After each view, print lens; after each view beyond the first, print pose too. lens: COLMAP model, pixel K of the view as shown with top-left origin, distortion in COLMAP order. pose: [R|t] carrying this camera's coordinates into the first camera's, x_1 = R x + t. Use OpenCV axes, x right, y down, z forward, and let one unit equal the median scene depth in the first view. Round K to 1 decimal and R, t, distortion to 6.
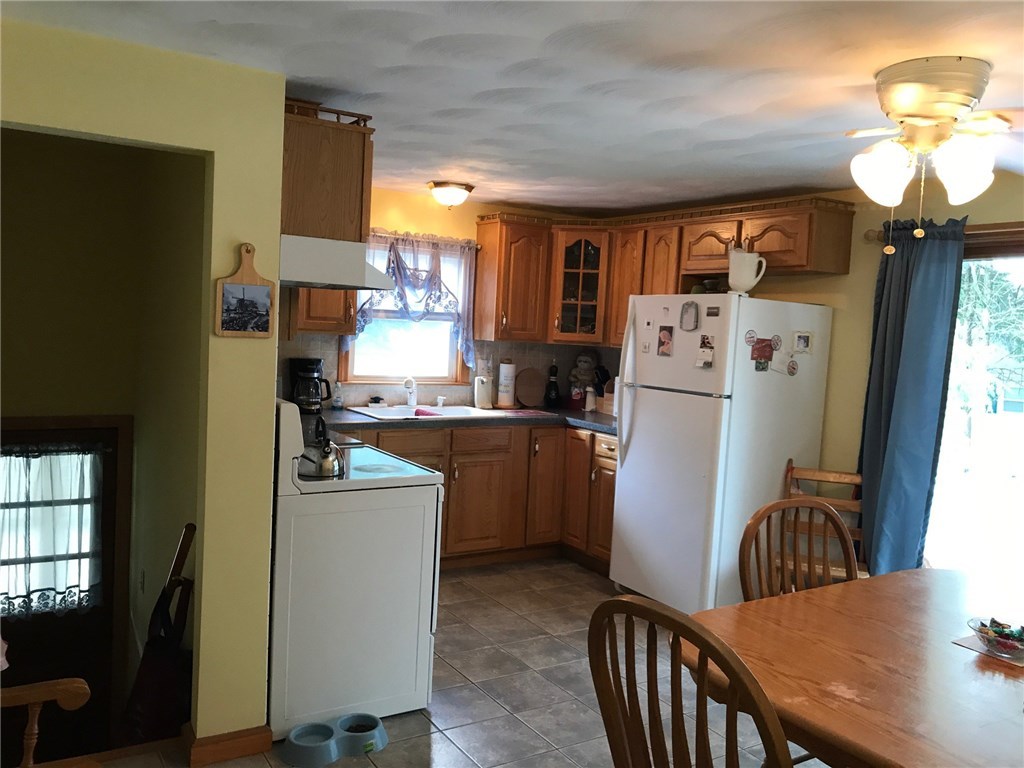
lens RADIAL K [[835.4, 0, 507.0], [0, 835.4, 388.1], [0, 0, 1]] dist [0.009003, -0.020470]
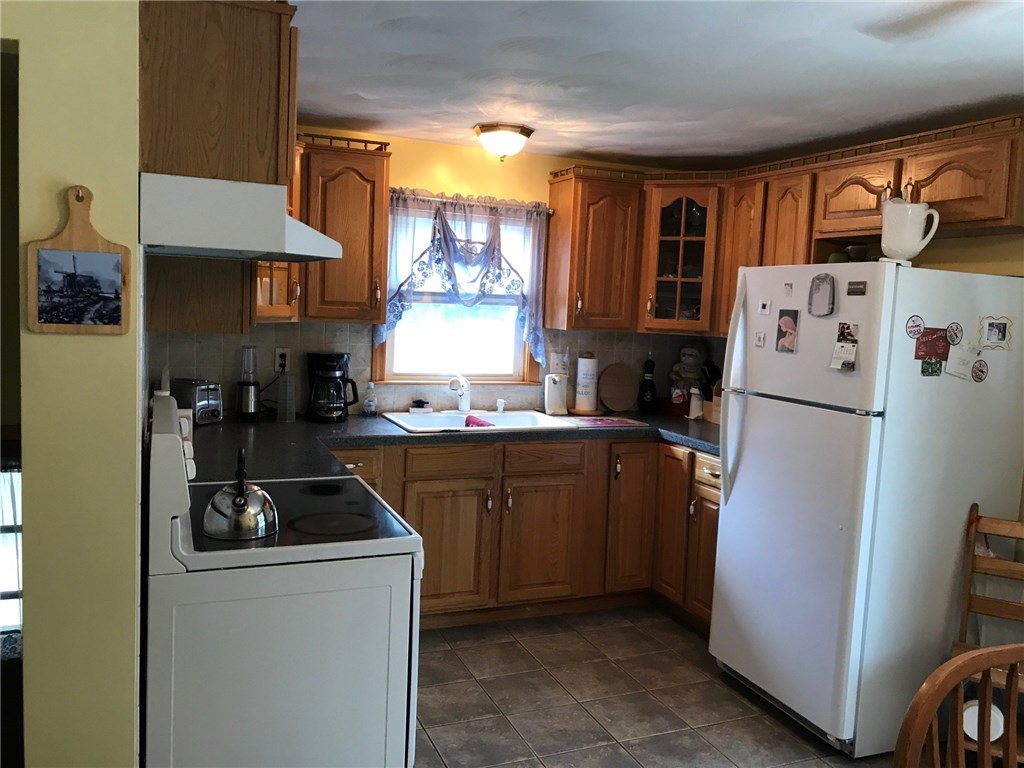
lens RADIAL K [[835.4, 0, 515.4], [0, 835.4, 377.4], [0, 0, 1]] dist [0.009003, -0.020470]
pose [[0.987595, 0.005682, -0.156917, 0.066974], [-0.004627, 0.999964, 0.007088, -0.019048], [0.156952, -0.006274, 0.987586, 0.239023]]
